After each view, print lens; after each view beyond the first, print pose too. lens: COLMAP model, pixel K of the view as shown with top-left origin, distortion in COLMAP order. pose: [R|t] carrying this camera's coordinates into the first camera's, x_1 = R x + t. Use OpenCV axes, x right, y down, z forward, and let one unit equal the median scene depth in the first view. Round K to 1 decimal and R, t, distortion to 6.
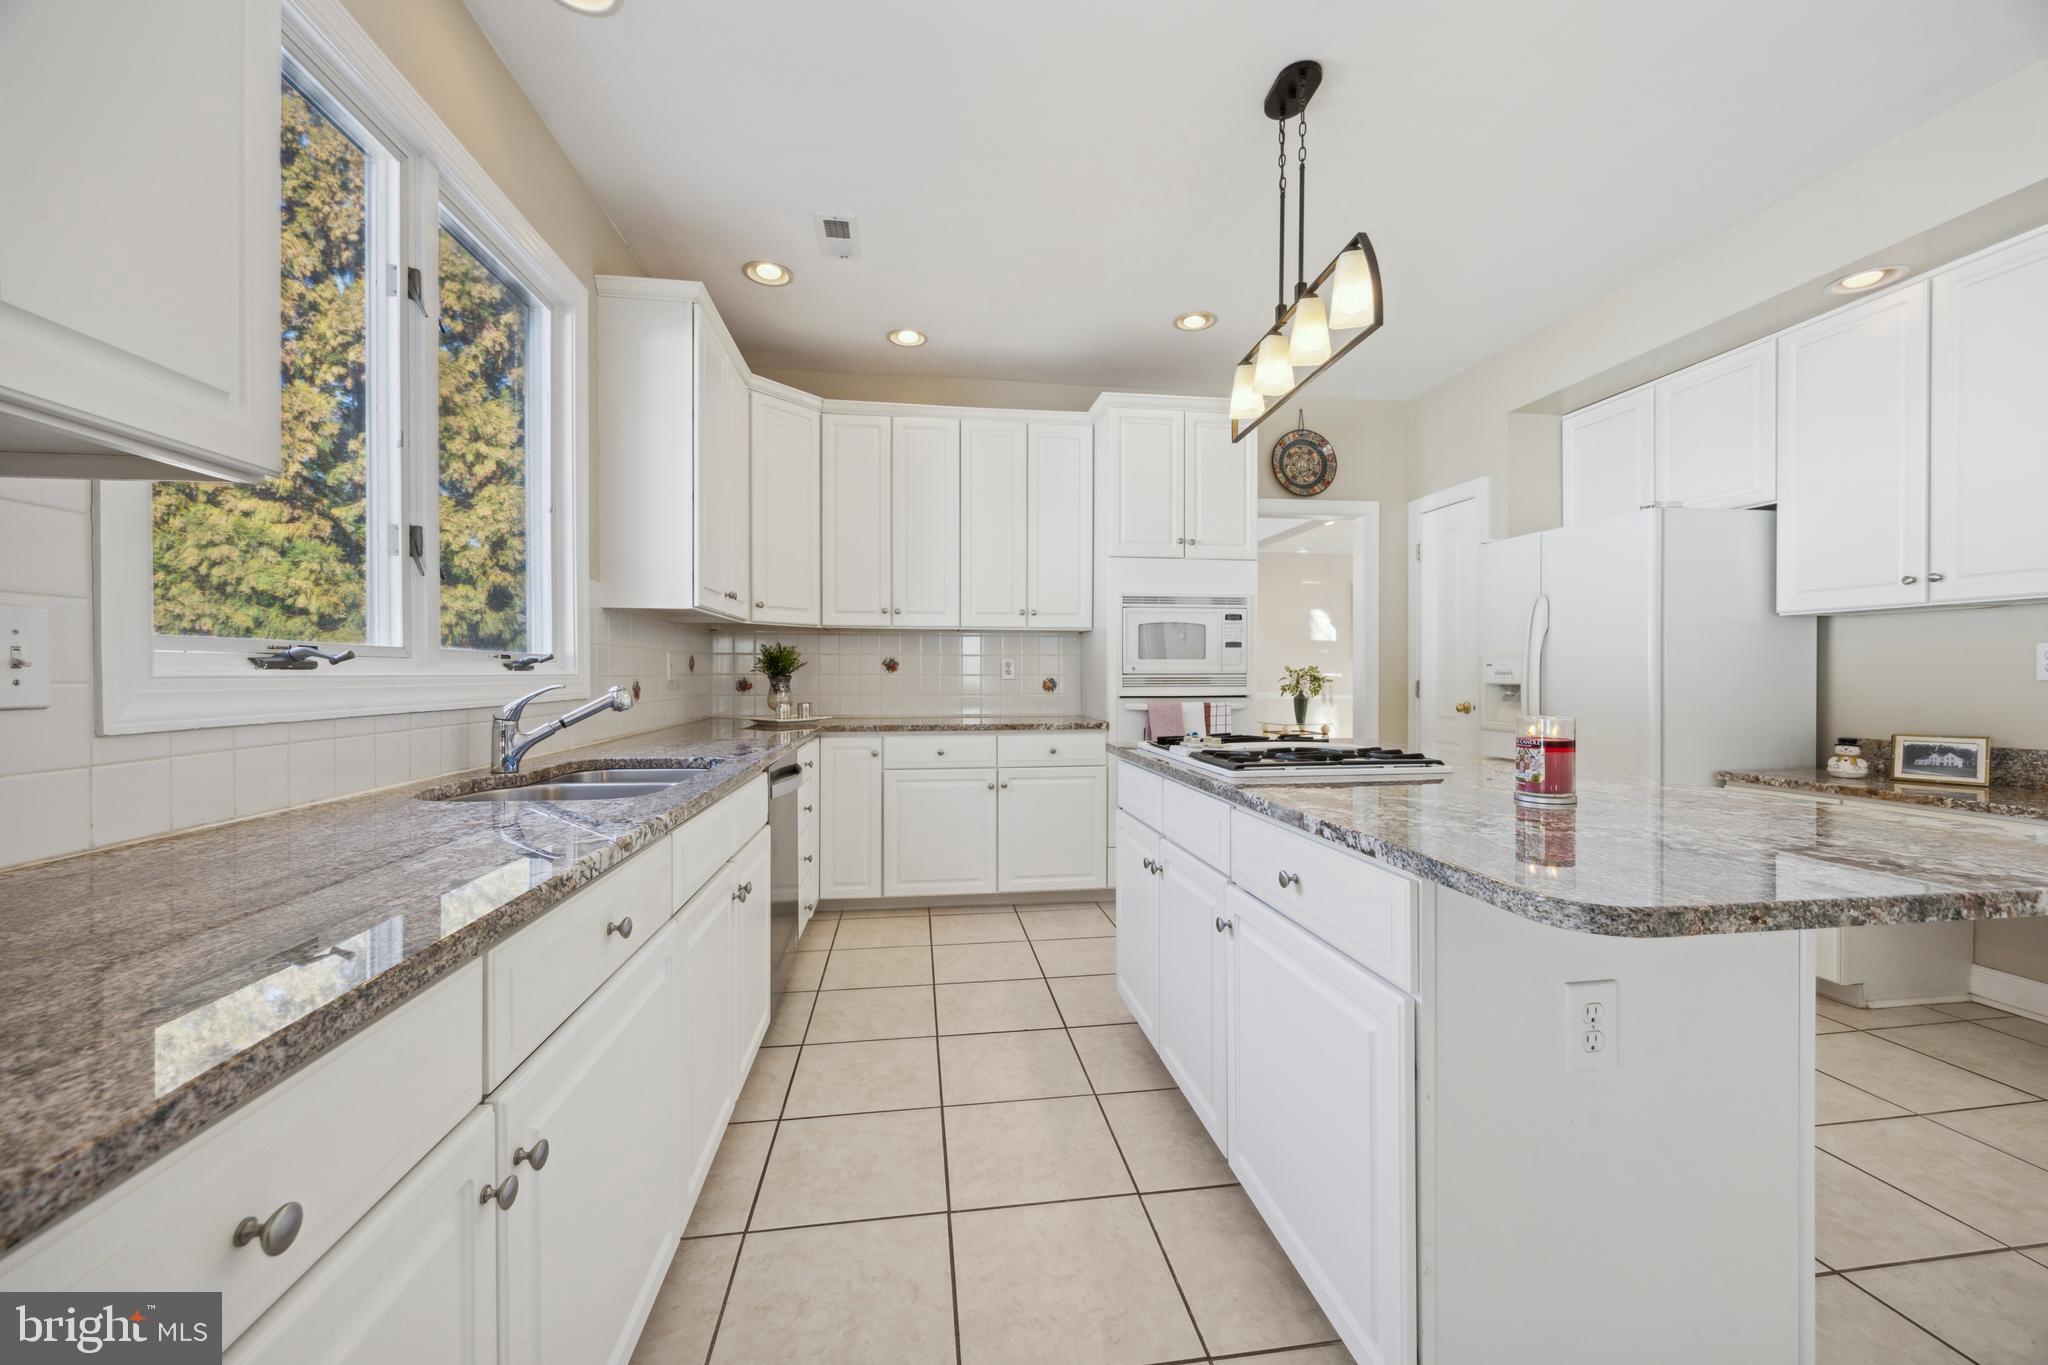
lens RADIAL K [[790.7, 0, 1030.5], [0, 790.7, 670.5], [0, 0, 1]] dist [0.000122, 0.000055]
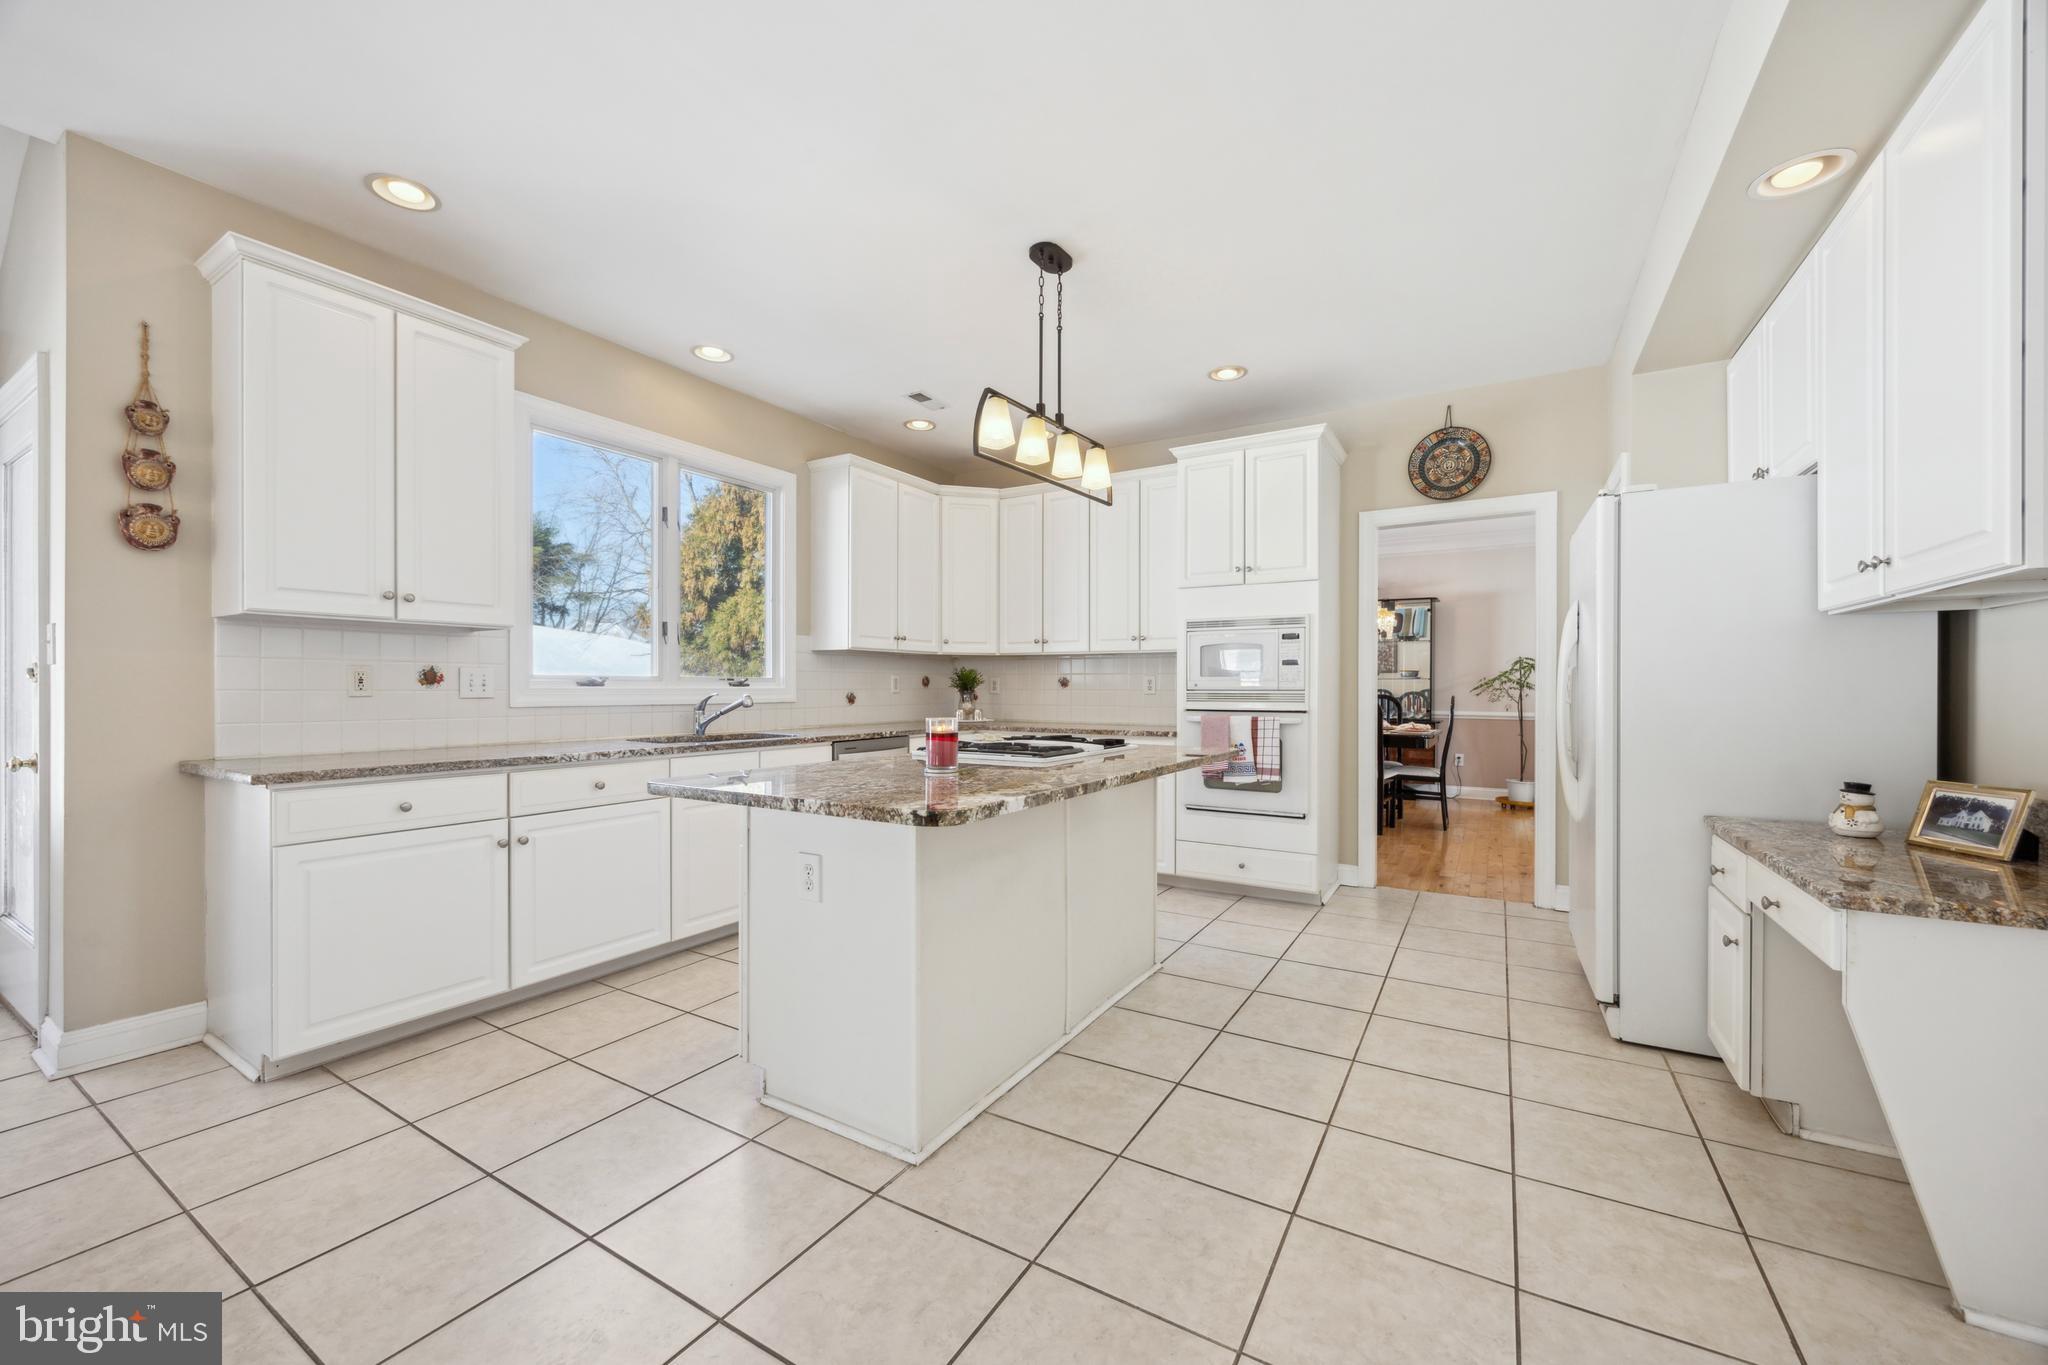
lens RADIAL K [[790.7, 0, 1020.3], [0, 790.7, 690.1], [0, 0, 1]] dist [0.000122, 0.000055]
pose [[0.765197, 0.005165, -0.643776, 0.675012], [-0.002860, 0.999985, 0.004623, -0.000035], [0.643790, -0.001697, 0.765200, -0.036812]]
